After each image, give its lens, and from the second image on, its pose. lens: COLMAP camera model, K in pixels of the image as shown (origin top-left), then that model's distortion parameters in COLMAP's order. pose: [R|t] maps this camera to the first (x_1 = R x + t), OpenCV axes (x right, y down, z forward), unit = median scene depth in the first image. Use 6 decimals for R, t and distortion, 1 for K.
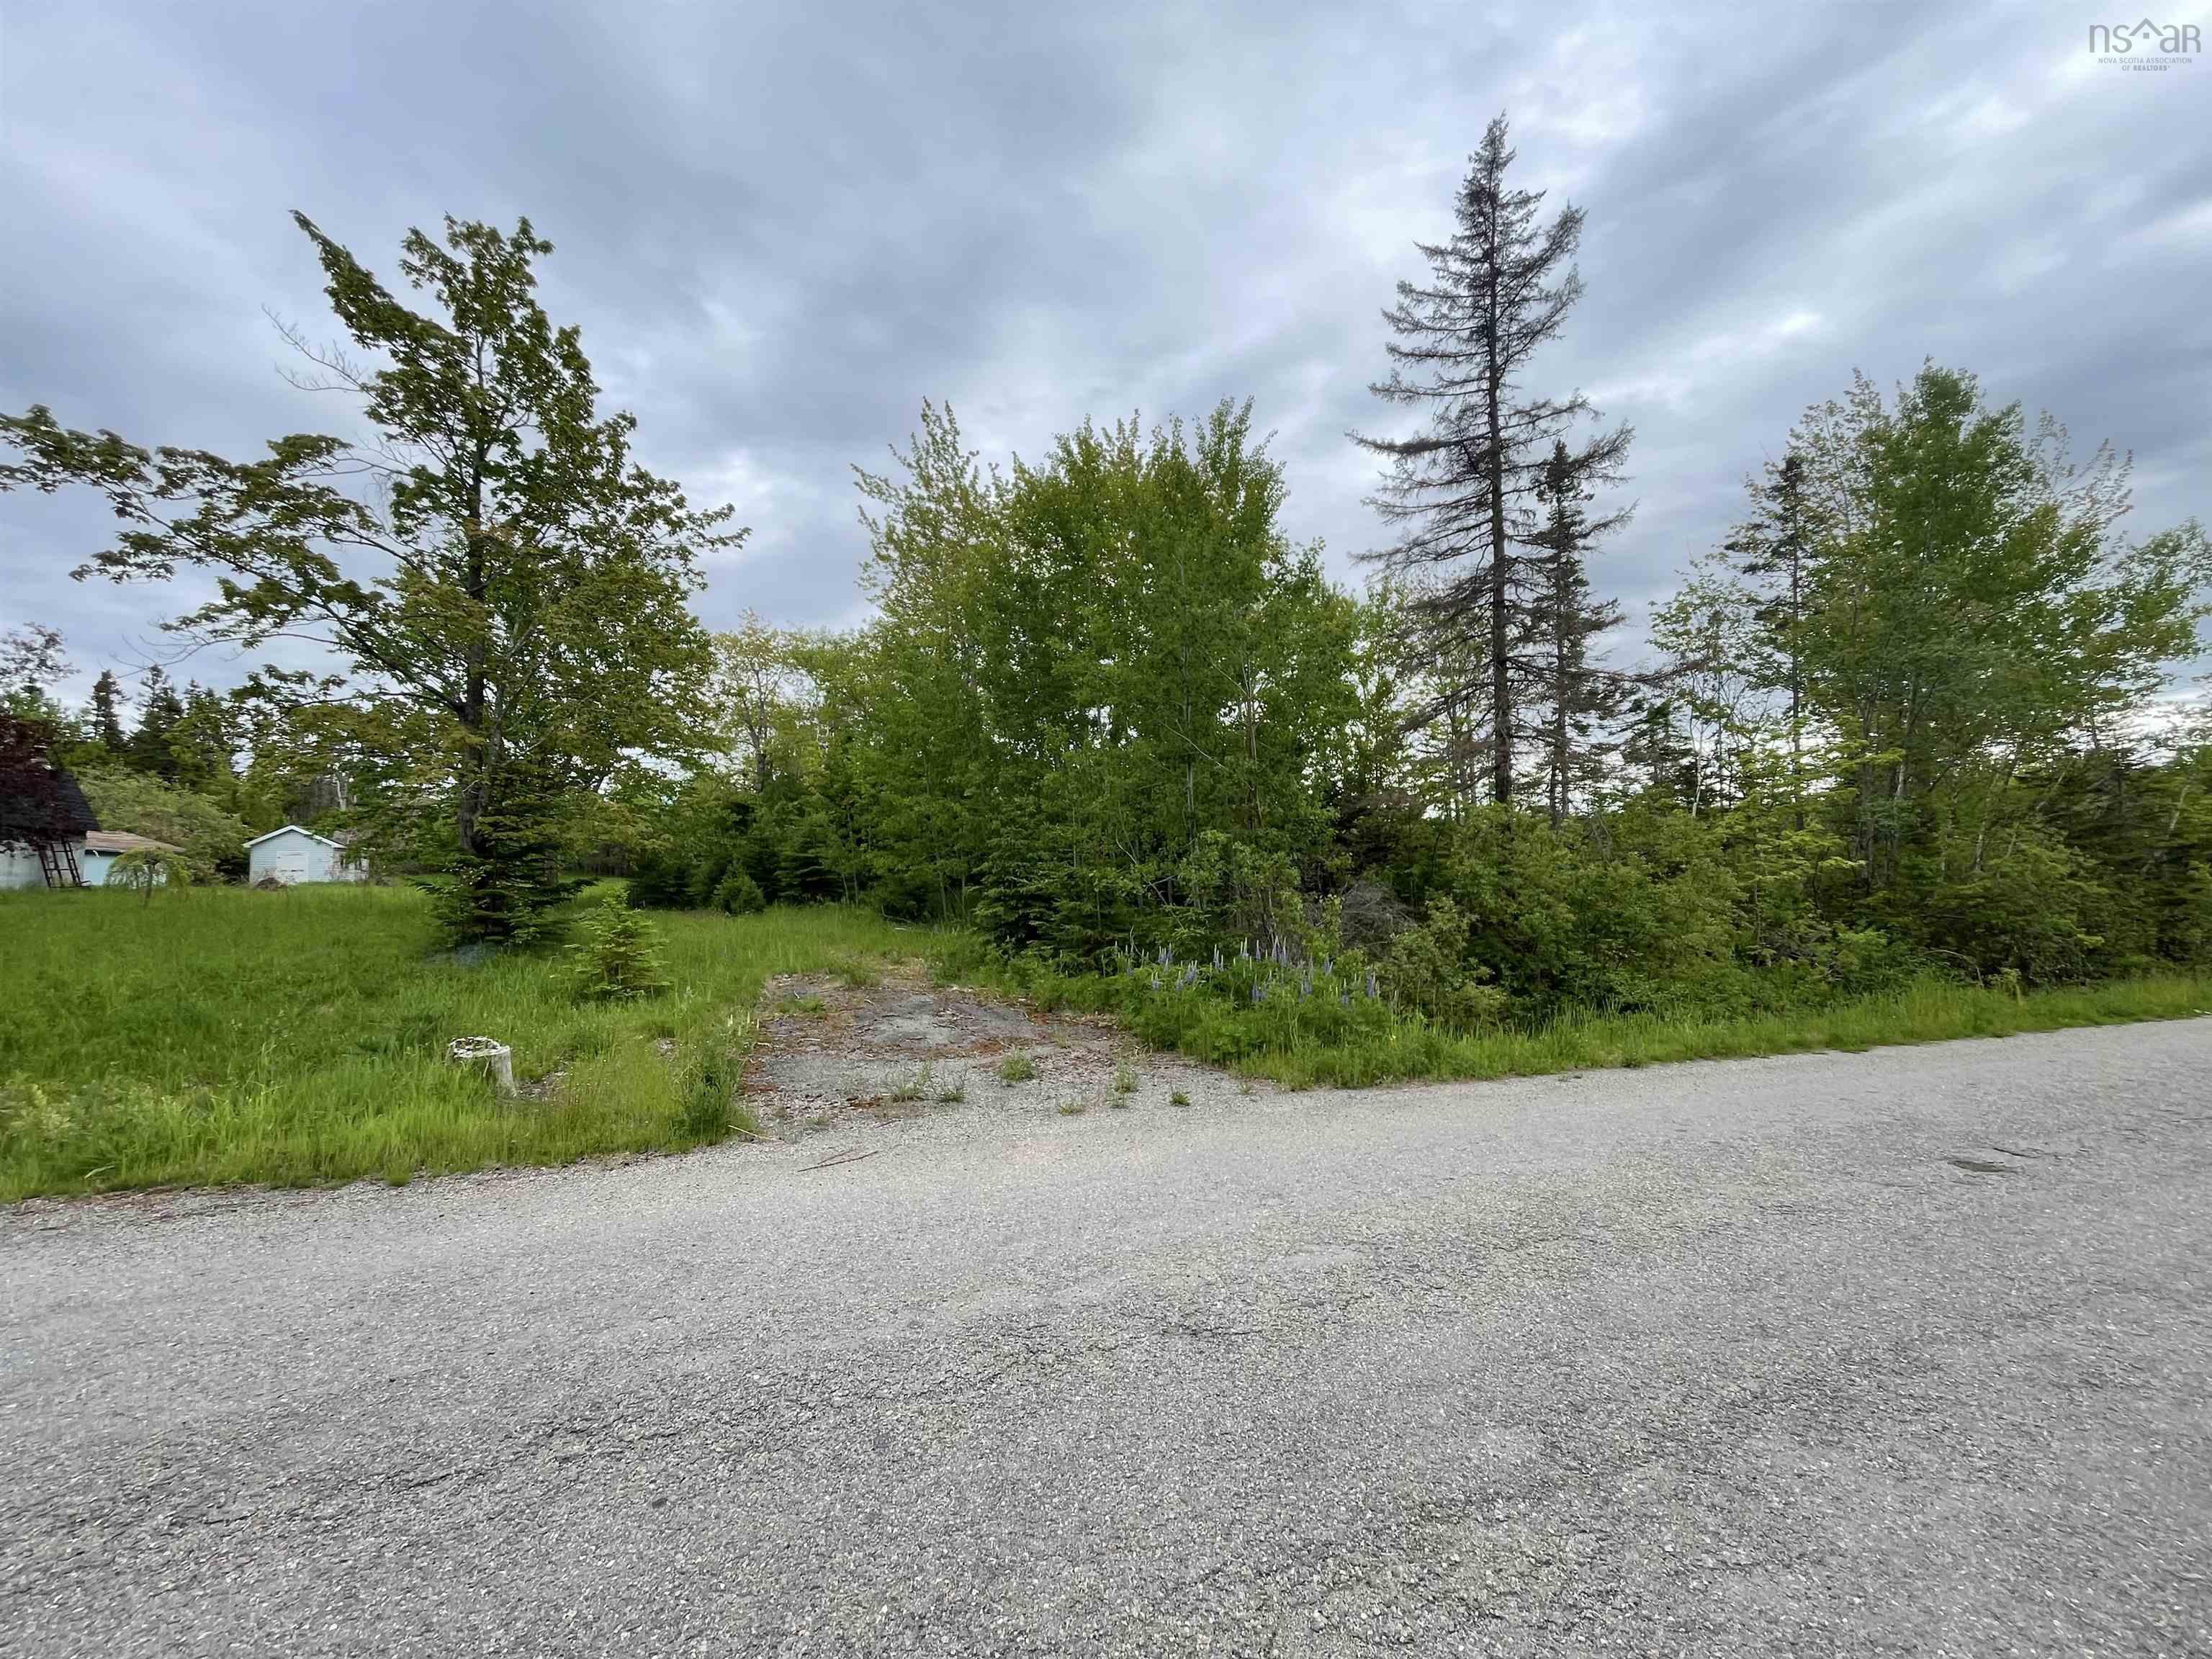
lens RADIAL K [[877.0, 0, 1106.0], [0, 877.0, 829.5], [0, 0, 1]] dist [-0.023428, -0.000052]
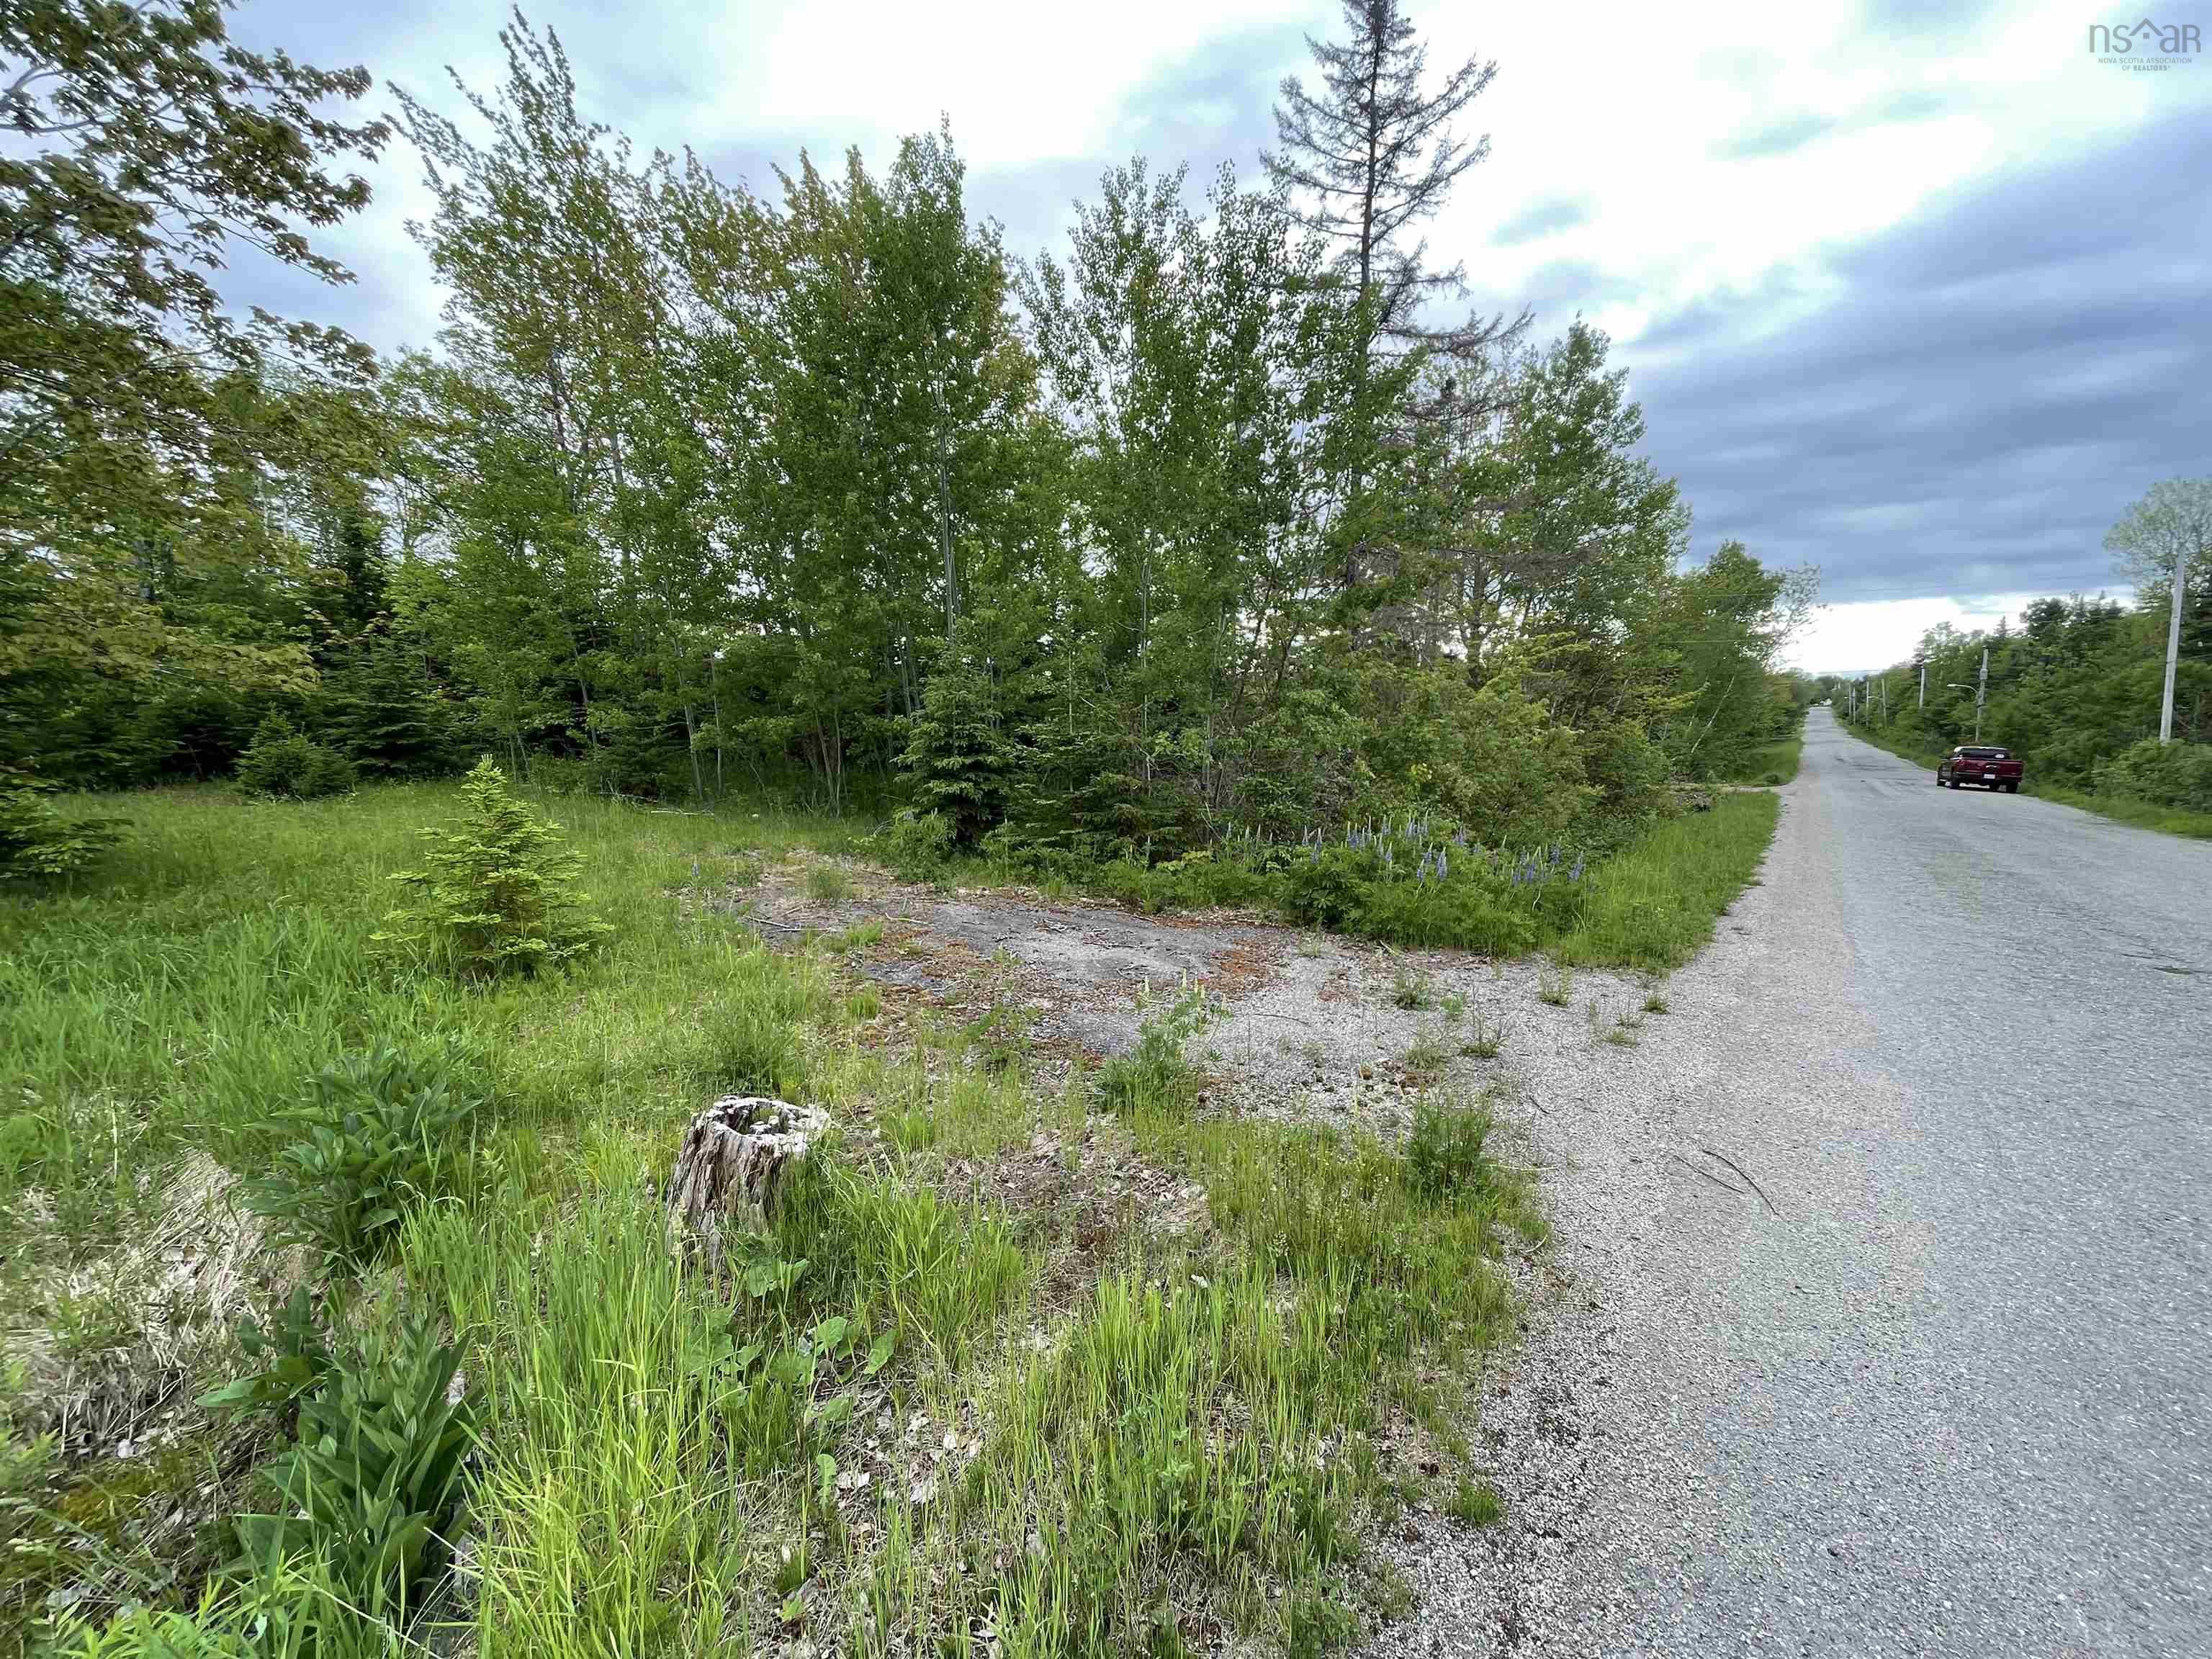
lens RADIAL K [[884.9, 0, 1106.0], [0, 884.9, 829.5], [0, 0, 1]] dist [0.001418, 0.000065]
pose [[0.860578, -0.049360, 0.506921, -0.325930], [-0.029127, 0.988894, 0.145737, 0.012411], [-0.508484, -0.140183, 0.849584, 0.200172]]
